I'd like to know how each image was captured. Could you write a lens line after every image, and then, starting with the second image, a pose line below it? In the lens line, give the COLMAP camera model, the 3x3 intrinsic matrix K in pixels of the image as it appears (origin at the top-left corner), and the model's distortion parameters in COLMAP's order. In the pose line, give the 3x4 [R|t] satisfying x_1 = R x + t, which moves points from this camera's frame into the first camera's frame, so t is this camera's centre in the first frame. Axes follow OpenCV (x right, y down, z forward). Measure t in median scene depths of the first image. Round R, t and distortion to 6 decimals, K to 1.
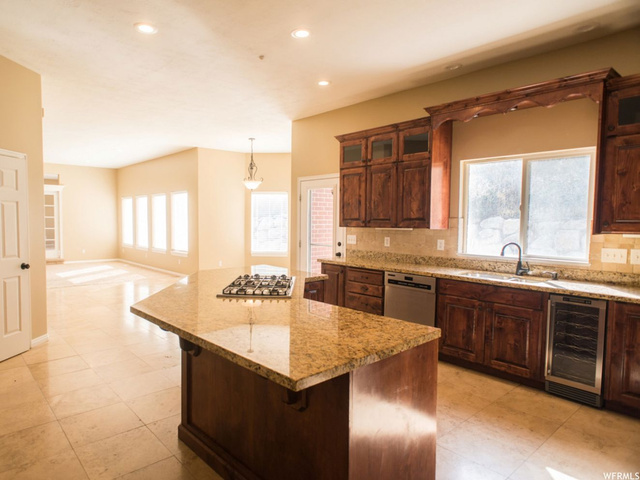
lens RADIAL K [[403.4, 0, 283.1], [0, 403.4, 241.0], [0, 0, 1]] dist [0.005480, 0.001067]
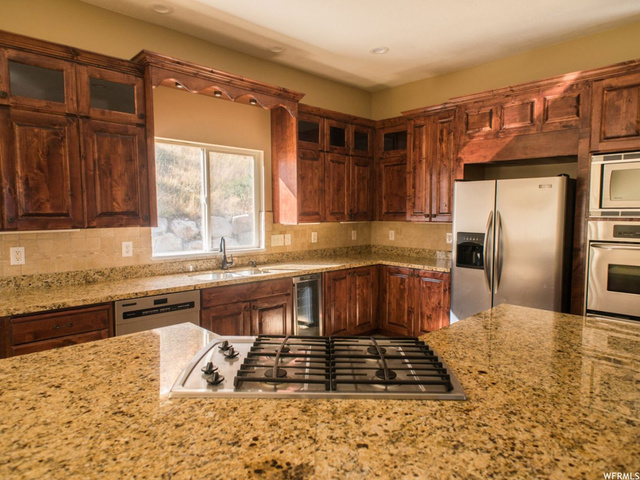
lens RADIAL K [[409.1, 0, 320.0], [0, 409.1, 240.0], [0, 0, 1]] dist [0.008008, -0.003305]
pose [[-0.068632, -0.079999, 0.994429, -0.347946], [0.053728, 0.995037, 0.083756, -0.048201], [-0.996194, 0.059178, -0.063993, 0.703203]]
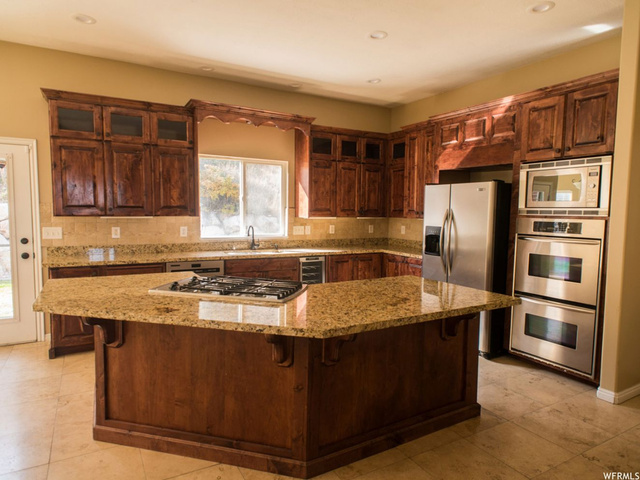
lens RADIAL K [[405.1, 0, 320.0], [0, 405.1, 240.0], [0, 0, 1]] dist [0.006218, 0.001335]
pose [[0.174970, -0.080163, 0.981305, -0.578951], [0.041398, 0.996398, 0.074015, -0.031341], [-0.983703, 0.027674, 0.177658, 0.462612]]
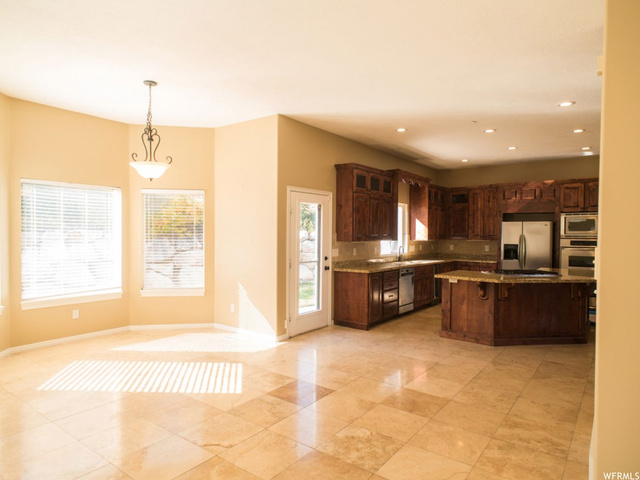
lens RADIAL K [[398.7, 0, 320.0], [0, 398.7, 240.0], [0, 0, 1]] dist [0.006643, 0.000023]
pose [[-0.225103, -0.026618, 0.973971, -1.091187], [0.043282, 0.998367, 0.037288, -0.099621], [-0.973373, 0.050549, -0.223584, 1.557609]]
